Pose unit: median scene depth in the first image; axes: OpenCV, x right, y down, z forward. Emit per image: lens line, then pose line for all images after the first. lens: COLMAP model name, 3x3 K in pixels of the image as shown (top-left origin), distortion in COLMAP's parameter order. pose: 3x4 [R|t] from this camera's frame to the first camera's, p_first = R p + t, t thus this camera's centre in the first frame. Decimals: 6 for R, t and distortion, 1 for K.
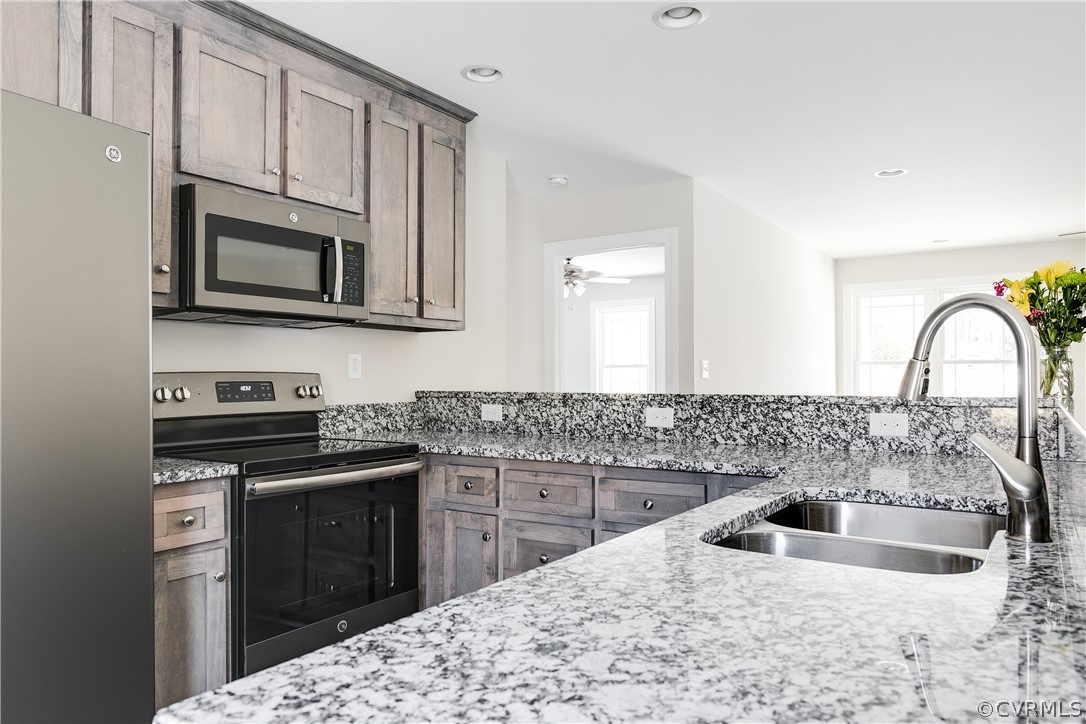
lens RADIAL K [[736.2, 0, 535.9], [0, 736.2, 367.4], [0, 0, 1]] dist [0.006782, 0.002156]
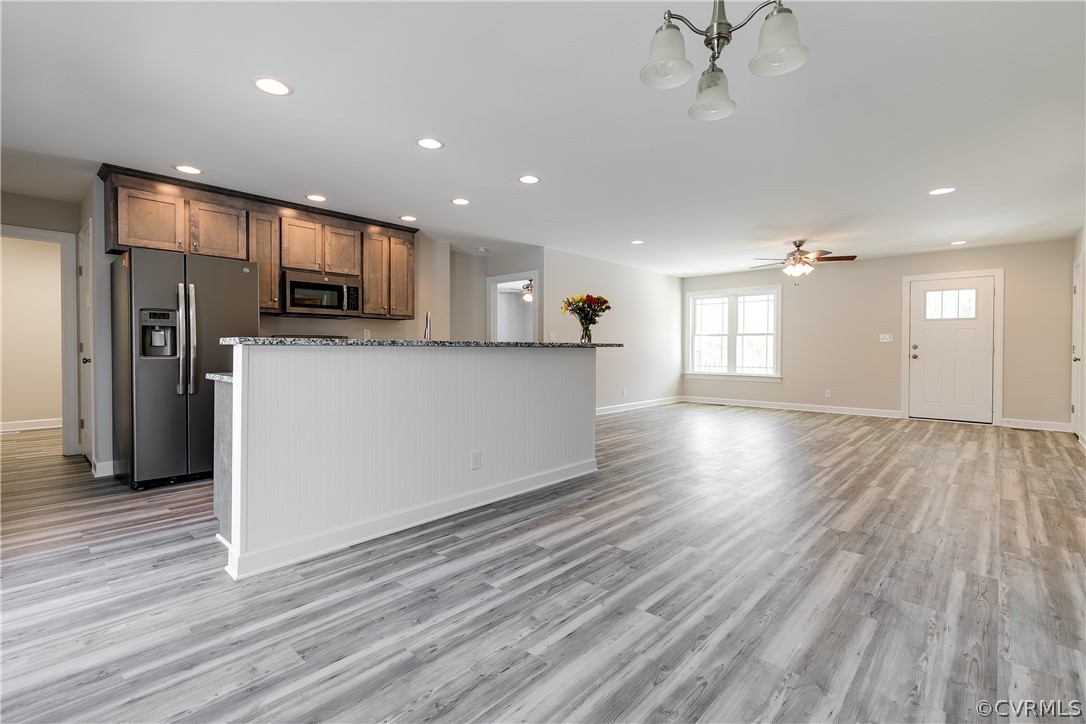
lens RADIAL K [[494.4, 0, 545.5], [0, 494.4, 354.6], [0, 0, 1]] dist [0.016436, -0.003881]
pose [[0.988717, 0.005039, -0.149712, 0.705239], [-0.001299, 0.999685, 0.025065, 0.027978], [0.149791, -0.024587, 0.988412, -0.666864]]
